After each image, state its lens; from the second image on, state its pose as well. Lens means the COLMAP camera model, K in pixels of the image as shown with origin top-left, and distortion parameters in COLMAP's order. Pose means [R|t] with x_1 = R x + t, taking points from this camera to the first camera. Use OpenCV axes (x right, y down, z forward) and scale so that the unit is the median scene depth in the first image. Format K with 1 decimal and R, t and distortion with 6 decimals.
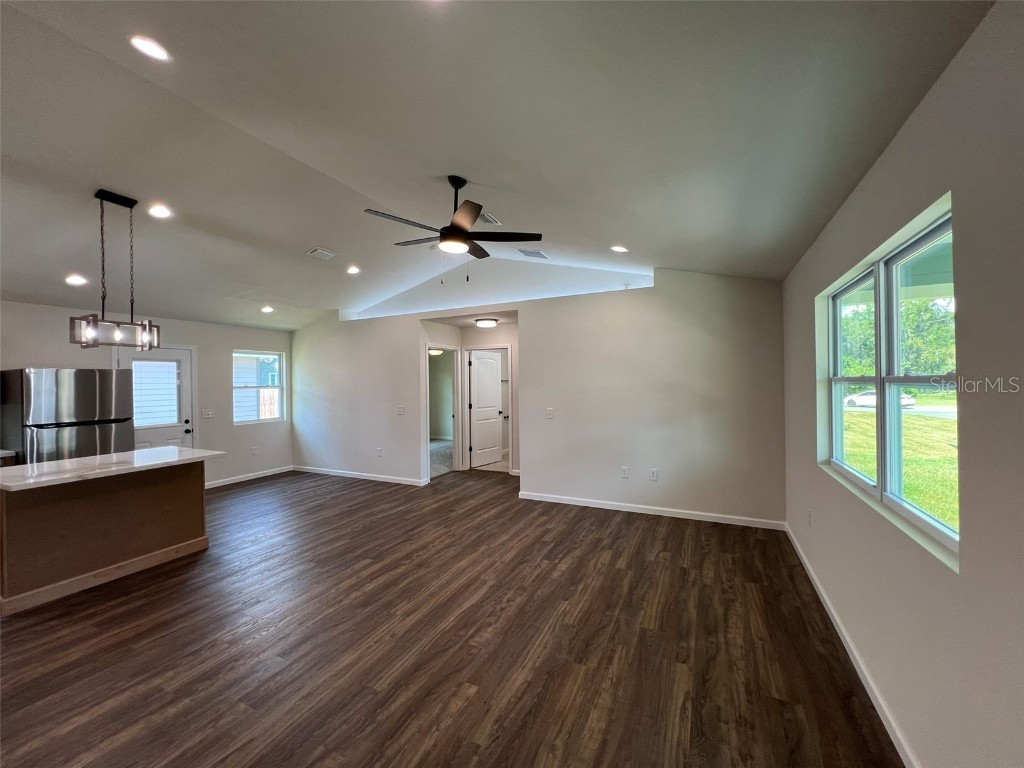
lens RADIAL K [[408.6, 0, 508.9], [0, 408.6, 381.9], [0, 0, 1]] dist [-0.003690, 0.001311]
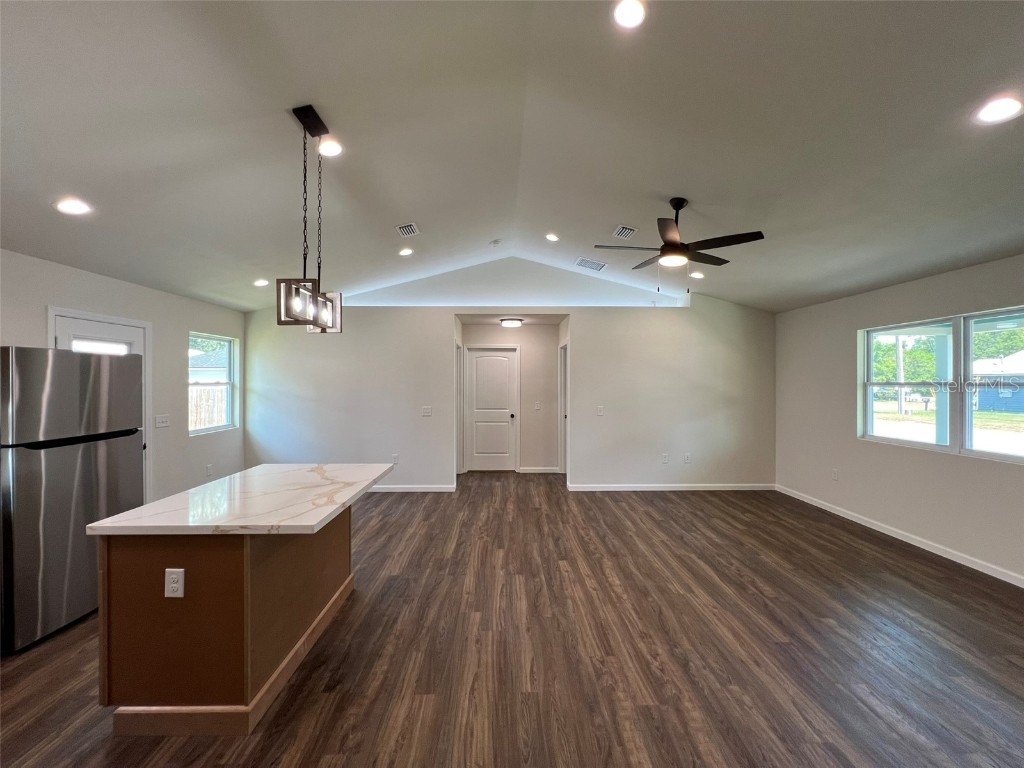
lens RADIAL K [[410.2, 0, 509.8], [0, 410.2, 382.0], [0, 0, 1]] dist [-0.002151, 0.000117]
pose [[0.889526, 0.014989, 0.456638, -0.868265], [-0.013627, 0.999887, -0.006276, 0.012365], [-0.456681, -0.000640, 0.889630, 0.171279]]
